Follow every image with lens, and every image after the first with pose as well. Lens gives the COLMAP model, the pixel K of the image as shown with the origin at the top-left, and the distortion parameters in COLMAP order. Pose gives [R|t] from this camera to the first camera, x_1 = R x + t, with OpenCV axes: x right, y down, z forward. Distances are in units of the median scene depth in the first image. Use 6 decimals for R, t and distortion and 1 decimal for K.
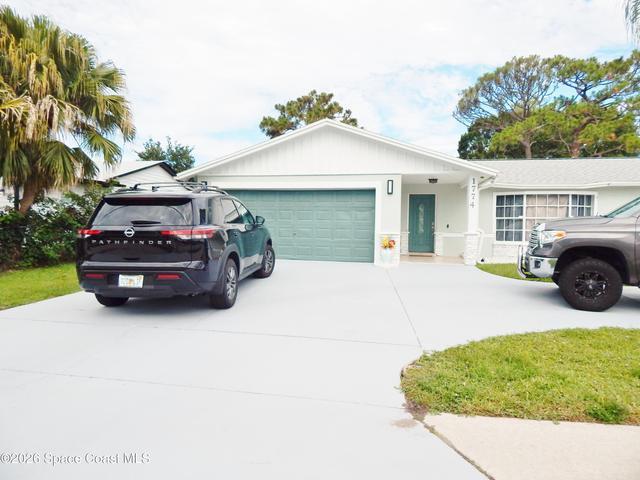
lens RADIAL K [[416.8, 0, 320.0], [0, 416.8, 240.0], [0, 0, 1]] dist [-0.002895, -0.004269]
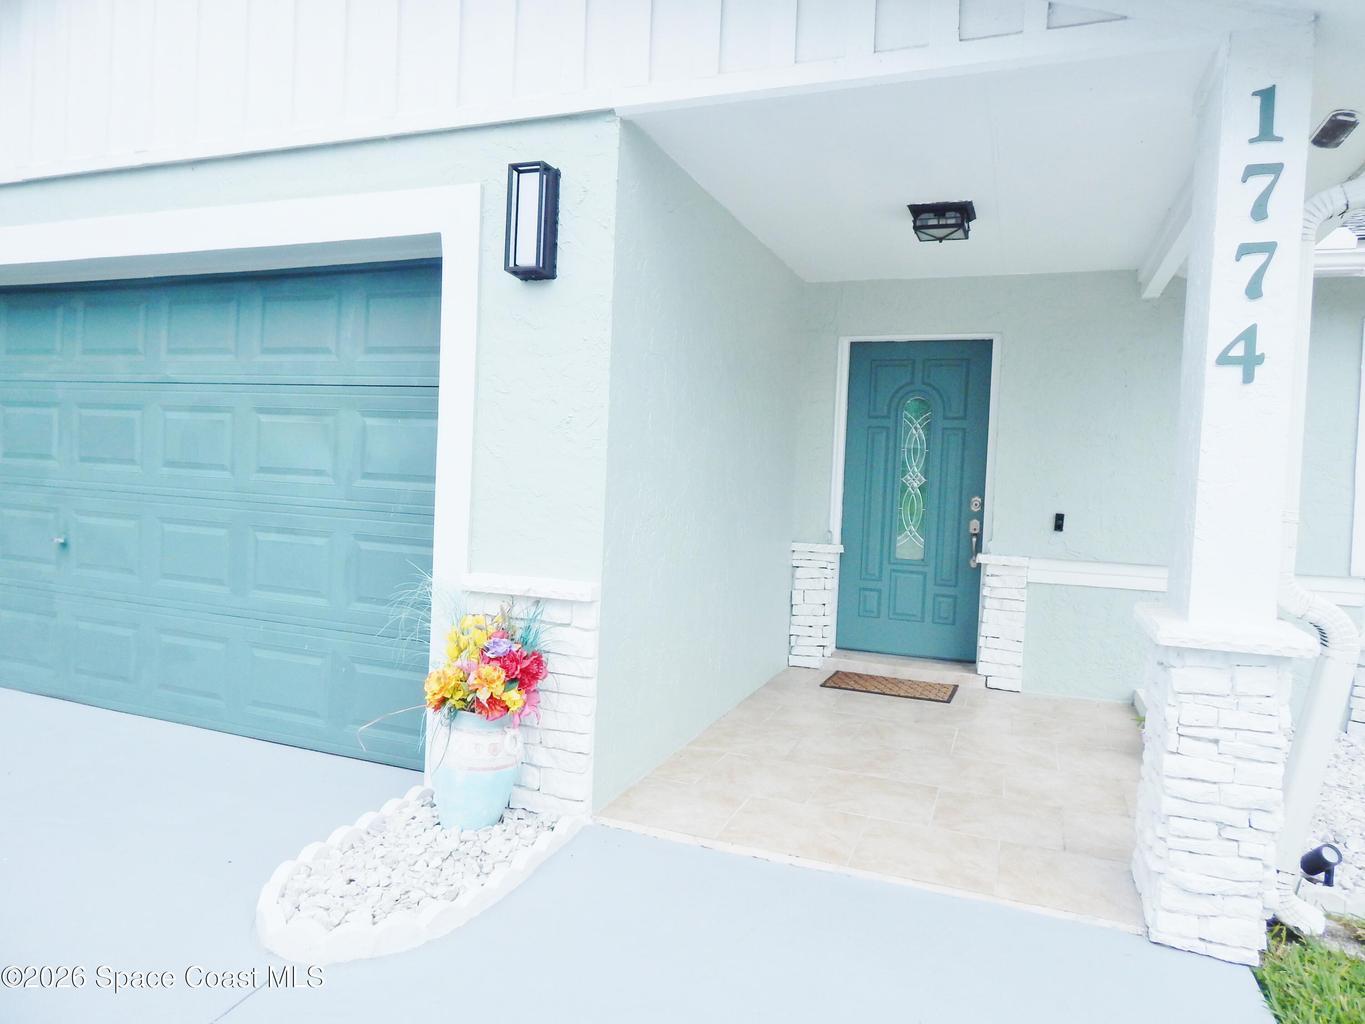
lens RADIAL K [[908.9, 0, 682.5], [0, 908.9, 512.0], [0, 0, 1]] dist [0.004821, 0.002994]
pose [[0.986714, 0.029943, -0.159682, 0.226759], [-0.029366, 0.999551, 0.005968, -0.037226], [0.159789, -0.001200, 0.987150, 0.643362]]
